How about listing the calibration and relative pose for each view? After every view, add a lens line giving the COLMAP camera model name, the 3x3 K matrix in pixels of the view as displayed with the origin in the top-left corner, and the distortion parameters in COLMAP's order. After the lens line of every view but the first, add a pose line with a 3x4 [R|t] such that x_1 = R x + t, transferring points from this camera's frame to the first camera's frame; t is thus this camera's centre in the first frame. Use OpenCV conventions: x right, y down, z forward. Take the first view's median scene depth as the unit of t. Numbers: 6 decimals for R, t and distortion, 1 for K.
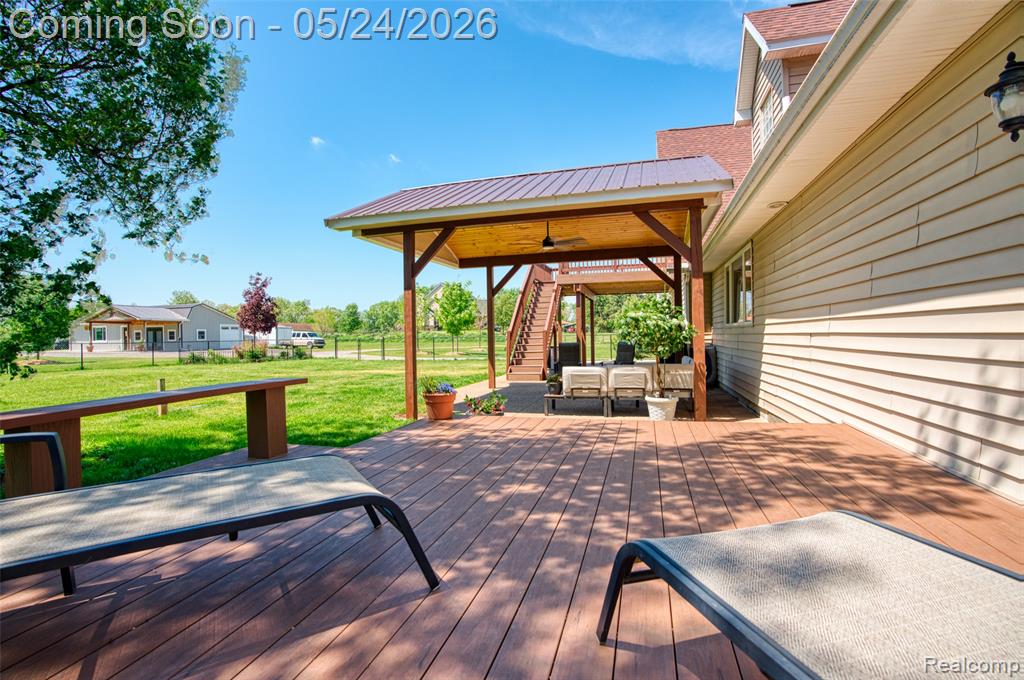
lens RADIAL K [[457.7, 0, 514.7], [0, 457.7, 340.1], [0, 0, 1]] dist [-0.005152, 0.001484]
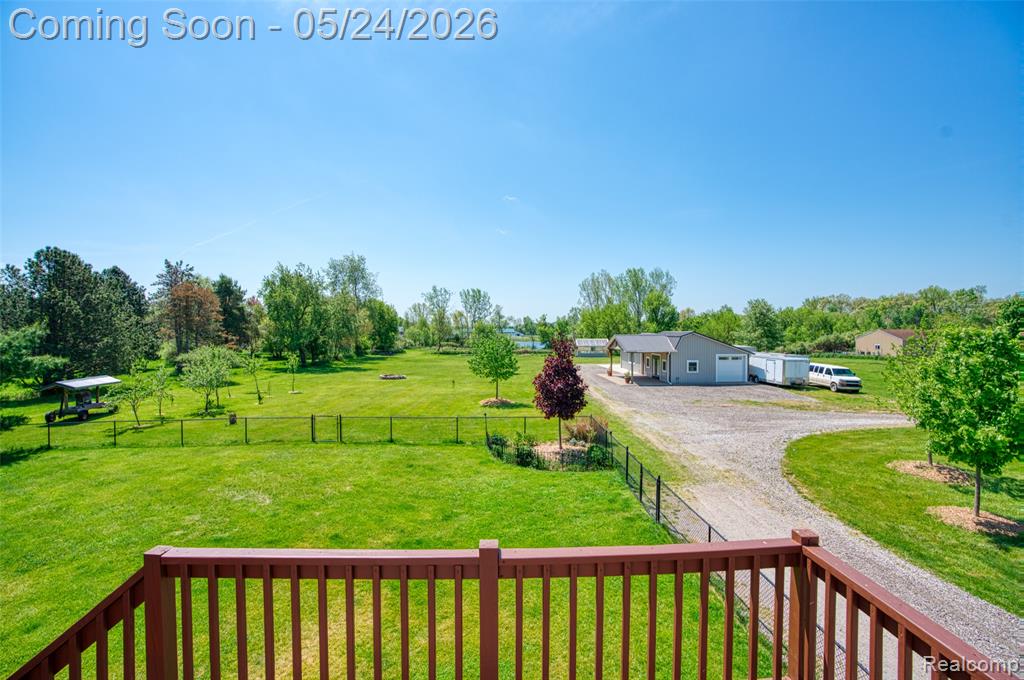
lens RADIAL K [[457.7, 0, 511.7], [0, 457.7, 343.8], [0, 0, 1]] dist [-0.005152, 0.001484]
pose [[0.306197, 0.041740, -0.951053, 0.112158], [-0.012234, 0.999128, 0.039911, -0.156135], [0.951890, -0.000585, 0.306441, 0.679021]]
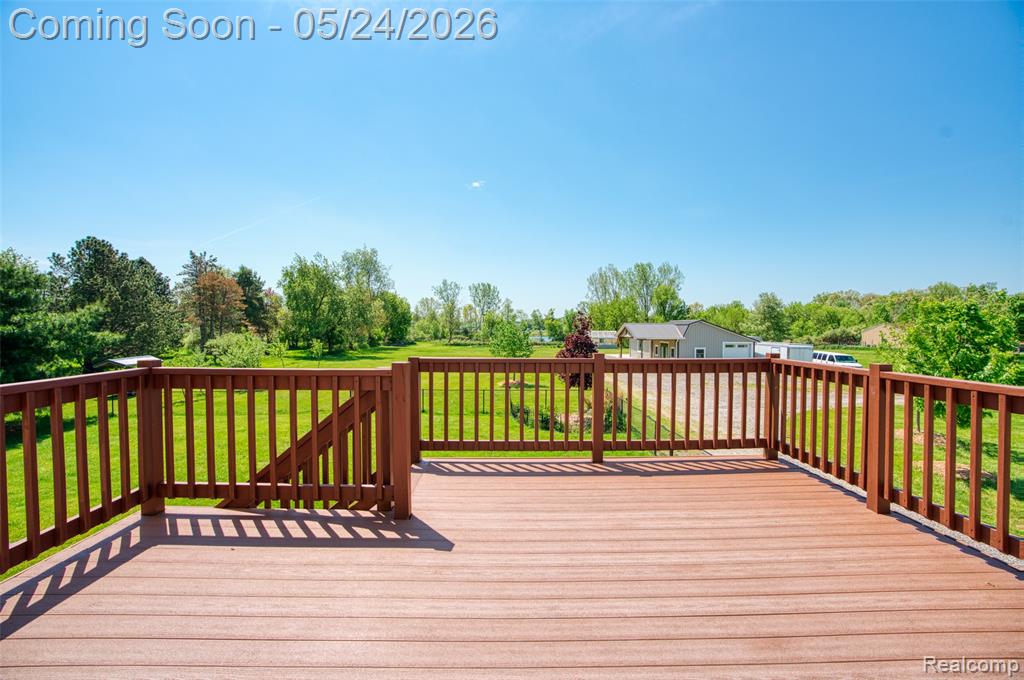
lens RADIAL K [[457.7, 0, 511.1], [0, 457.7, 339.9], [0, 0, 1]] dist [-0.005152, 0.001484]
pose [[0.291829, 0.044133, -0.955452, 0.174108], [-0.018243, 0.999010, 0.040573, -0.124807], [0.956297, 0.005590, 0.292345, 0.628711]]
